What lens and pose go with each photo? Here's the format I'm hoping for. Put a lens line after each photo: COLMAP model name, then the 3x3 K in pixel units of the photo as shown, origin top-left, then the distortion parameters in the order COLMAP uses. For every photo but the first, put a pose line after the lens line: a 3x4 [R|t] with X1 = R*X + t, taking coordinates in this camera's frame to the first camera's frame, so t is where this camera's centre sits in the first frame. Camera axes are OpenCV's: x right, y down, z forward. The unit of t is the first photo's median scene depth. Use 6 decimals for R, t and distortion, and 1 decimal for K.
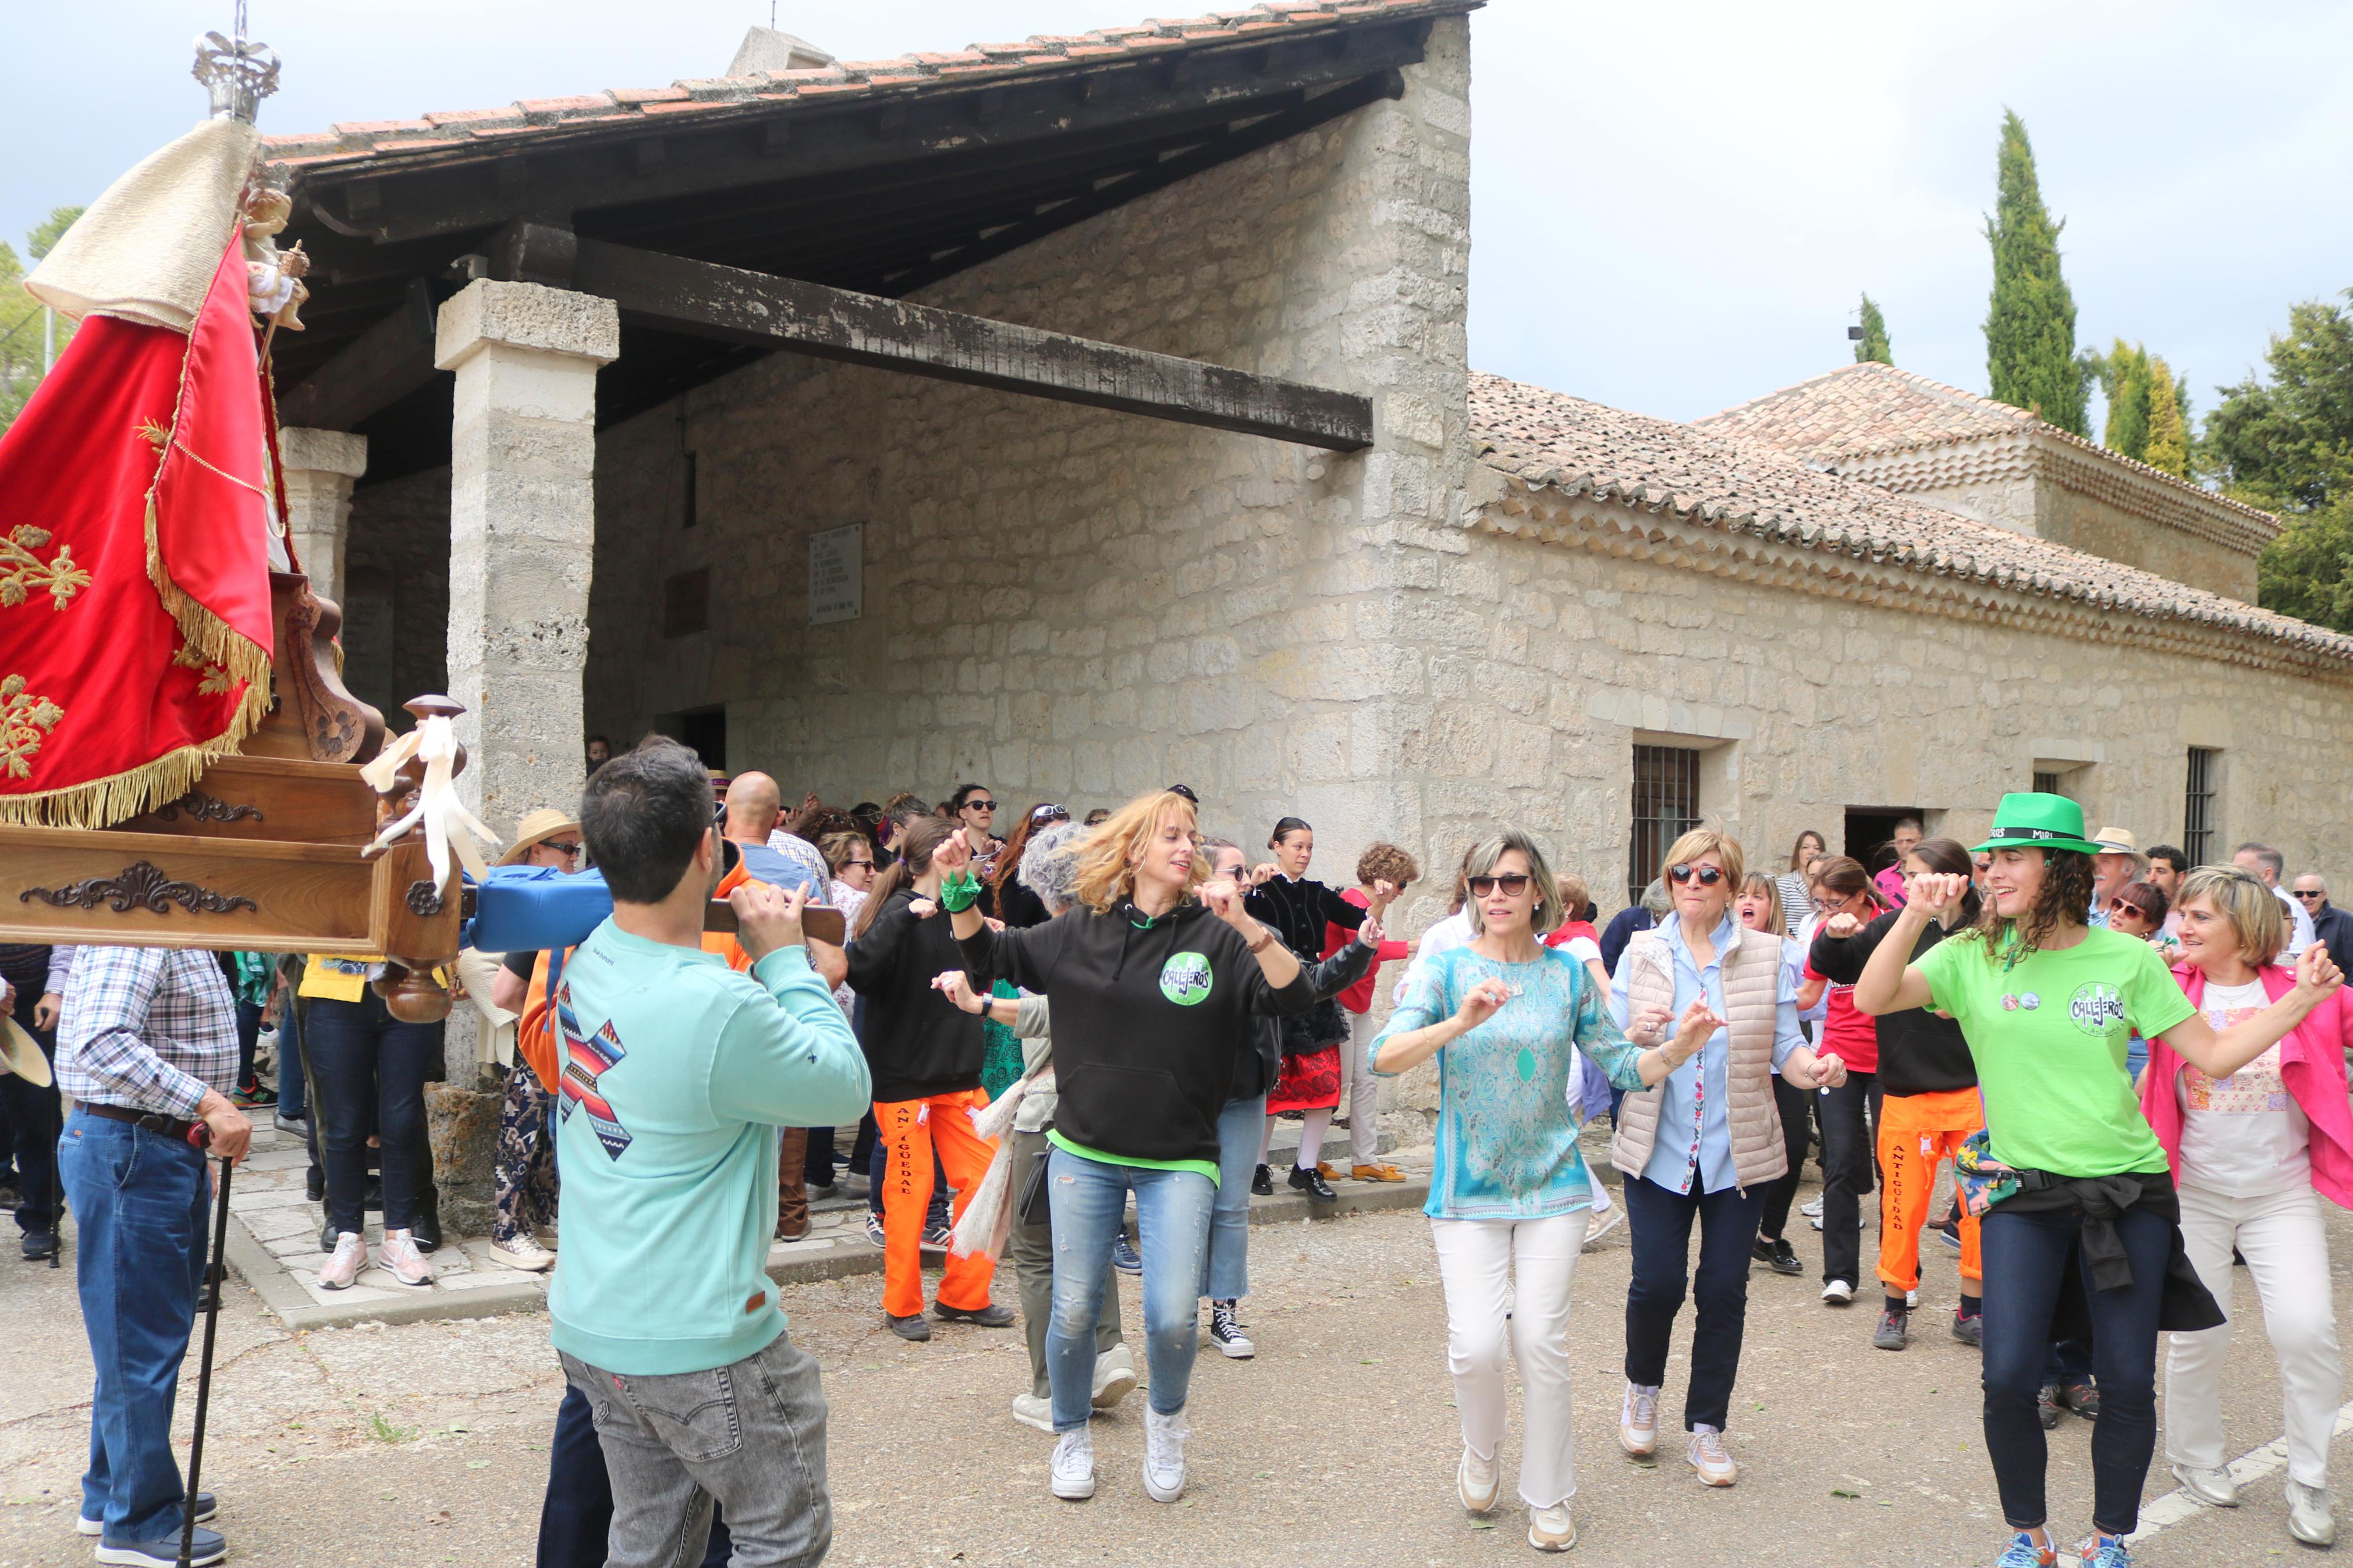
lens RADIAL K [[1966.2, 0, 1179.5], [0, 1966.2, 831.9], [0, 0, 1]] dist [-0.157152, 0.136307]
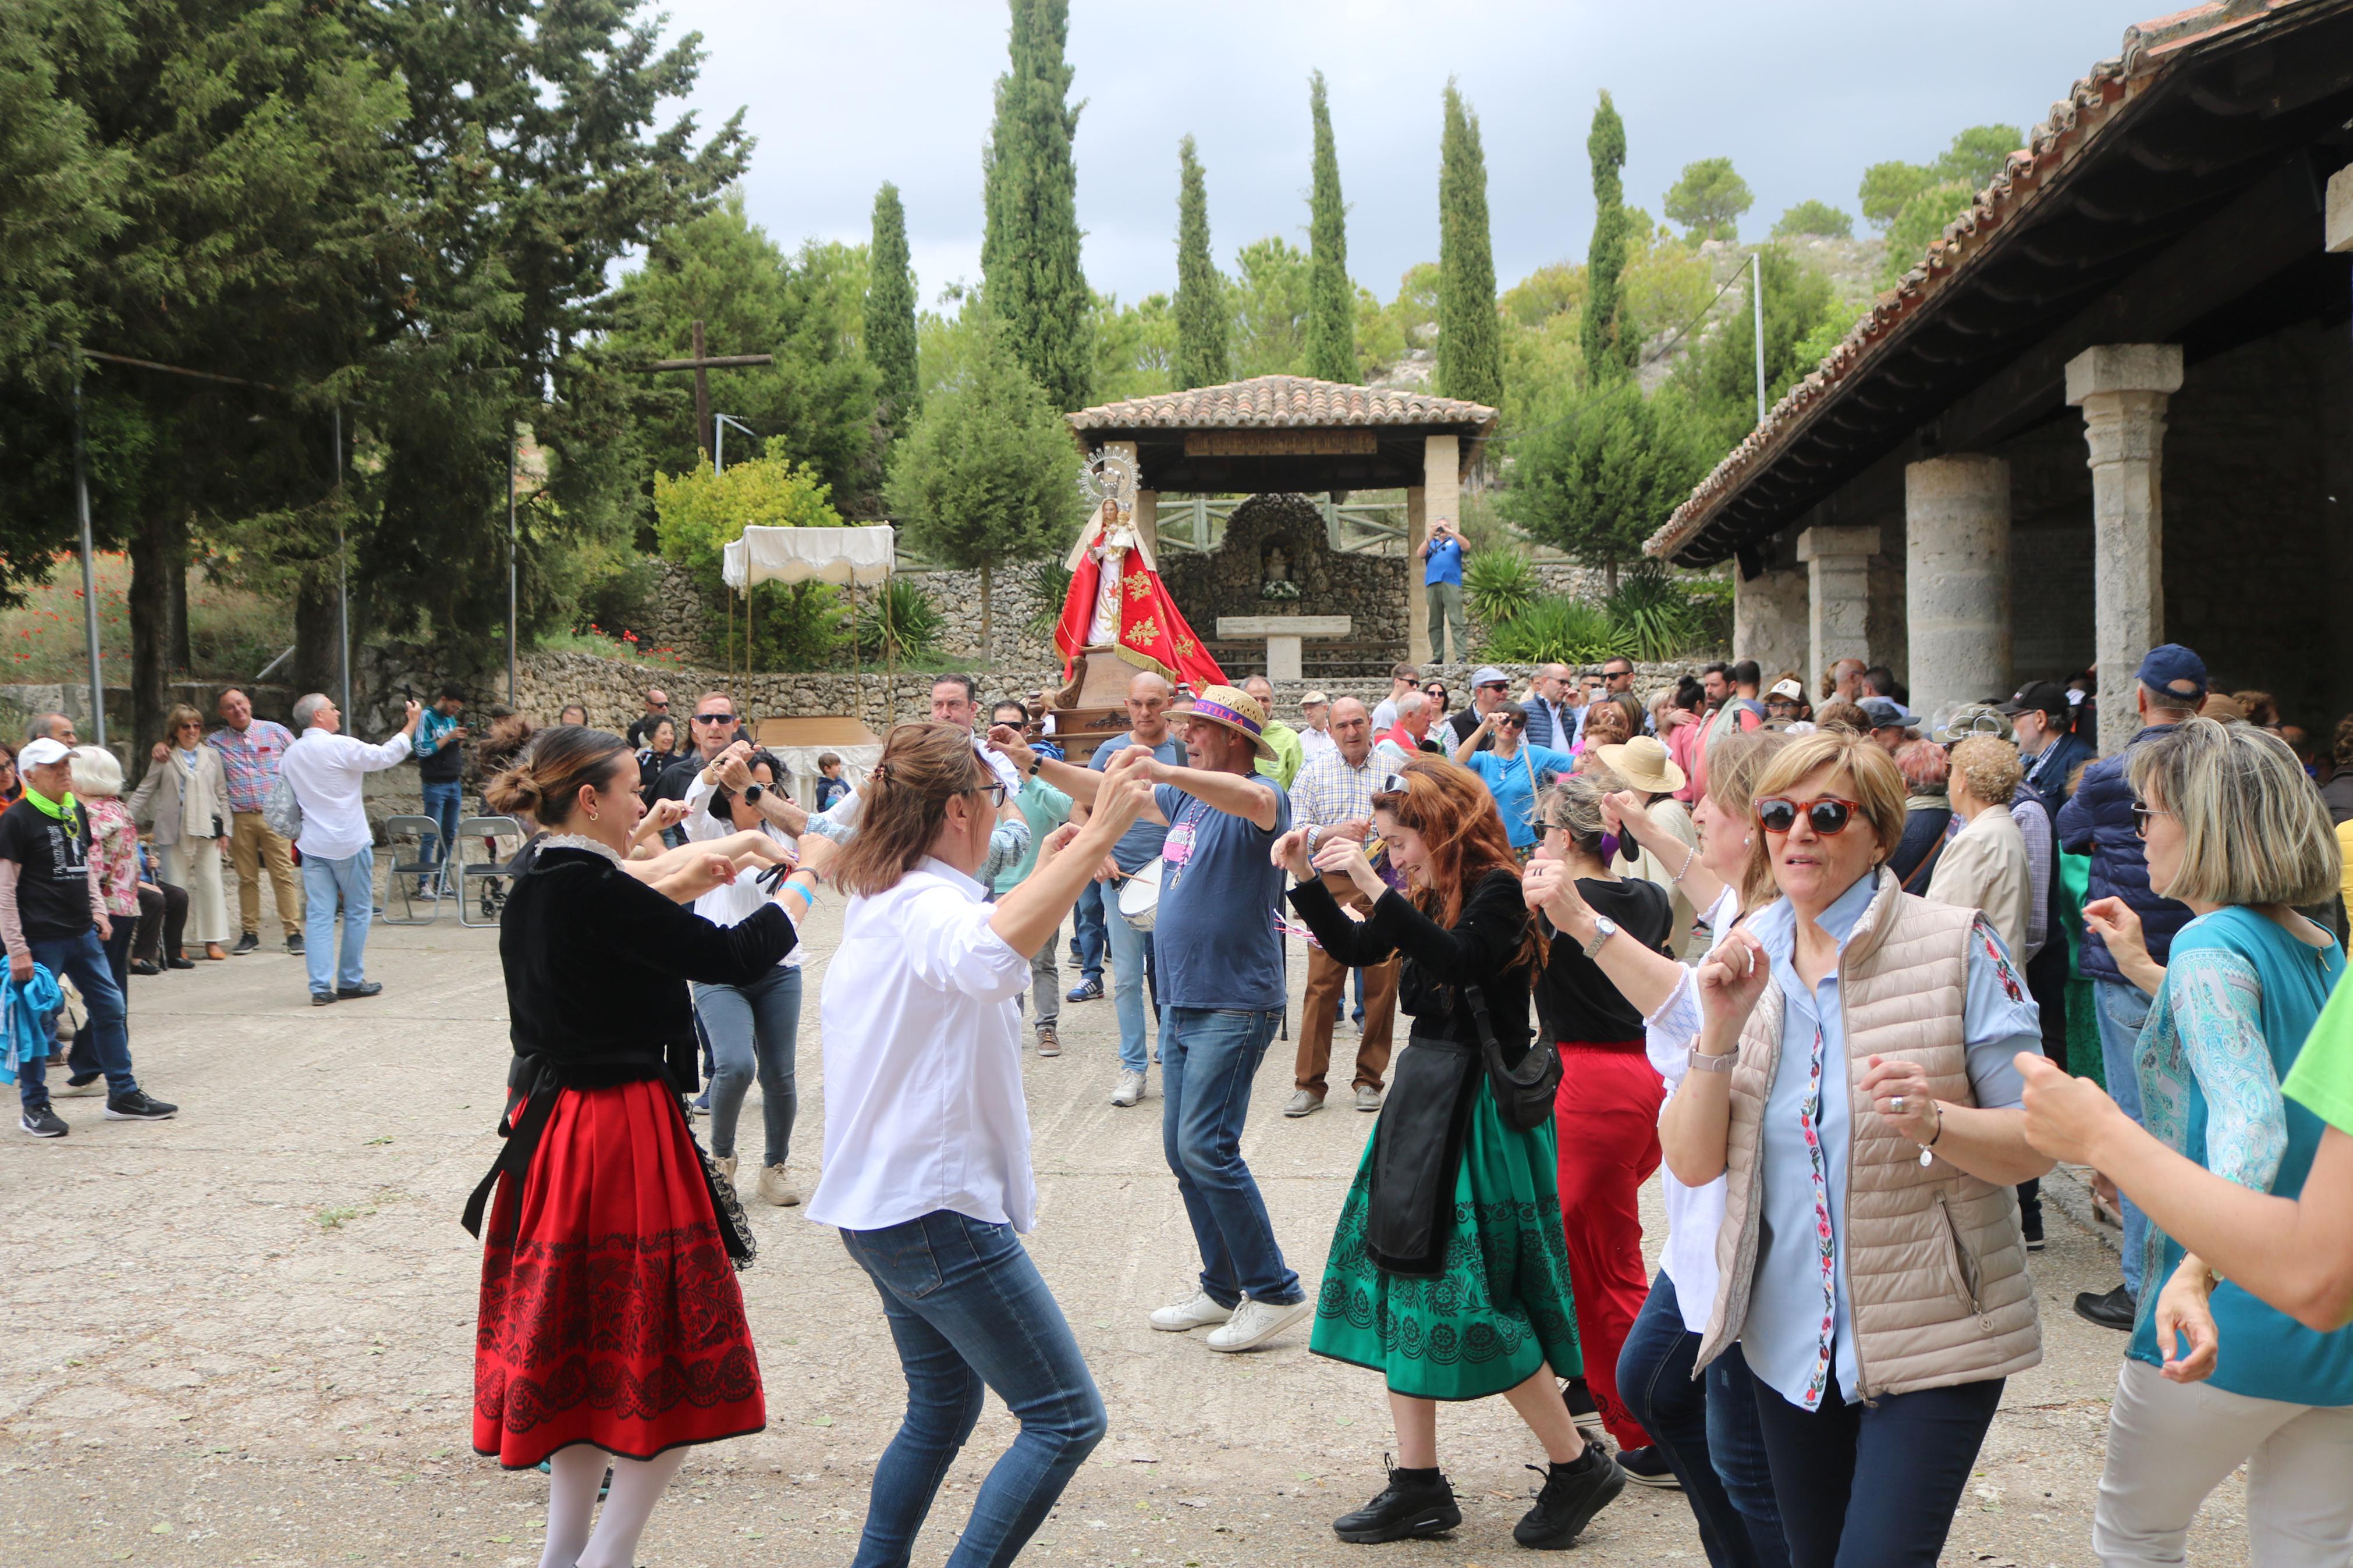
lens RADIAL K [[2173.2, 0, 1173.4], [0, 2173.2, 829.2], [0, 0, 1]] dist [-0.151596, 0.152223]
pose [[0.717084, -0.008011, -0.696941, -0.115408], [0.021607, 0.999709, 0.010740, -0.004962], [0.696652, -0.022760, 0.717048, -0.044009]]
